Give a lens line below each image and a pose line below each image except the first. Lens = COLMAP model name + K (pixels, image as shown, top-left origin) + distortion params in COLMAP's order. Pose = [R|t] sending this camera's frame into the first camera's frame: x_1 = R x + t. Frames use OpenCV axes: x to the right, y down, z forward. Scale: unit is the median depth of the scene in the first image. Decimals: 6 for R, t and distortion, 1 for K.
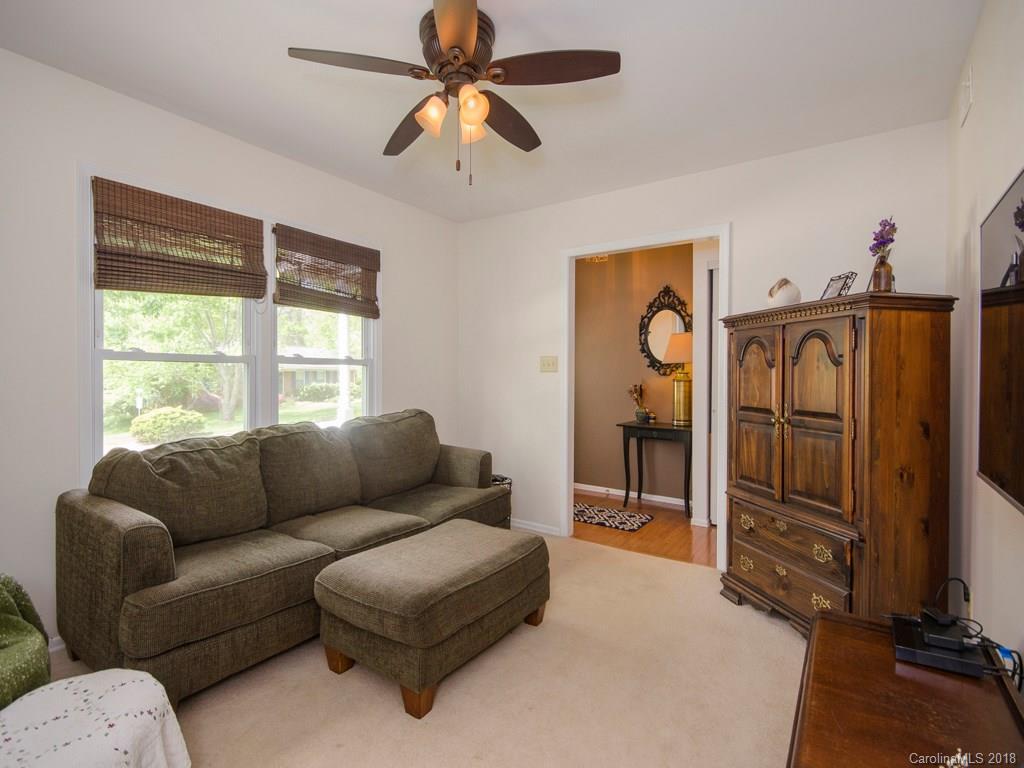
lens RADIAL K [[599.0, 0, 512.2], [0, 599.0, 382.5], [0, 0, 1]] dist [0.002844, -0.002441]
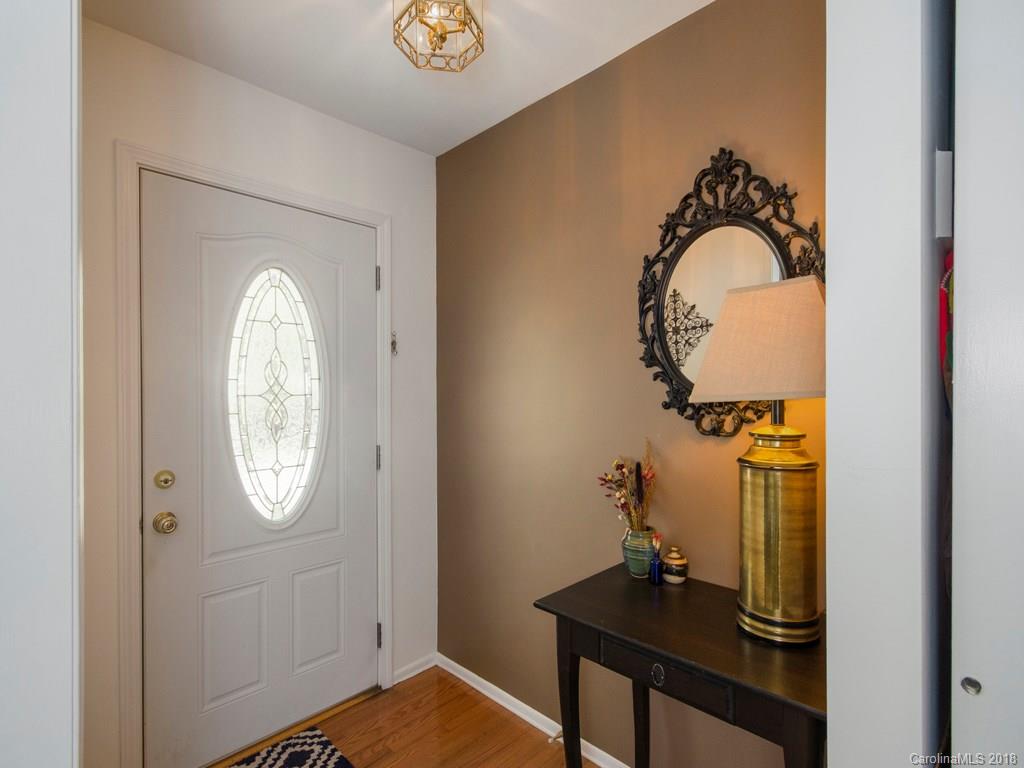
lens RADIAL K [[453.2, 0, 511.4], [0, 453.2, 384.2], [0, 0, 1]] dist [0.005274, 0.000380]
pose [[0.958554, -0.004401, -0.284878, 0.219242], [0.001429, 0.999942, -0.010642, -0.036856], [0.284909, 0.009794, 0.958505, 0.741776]]
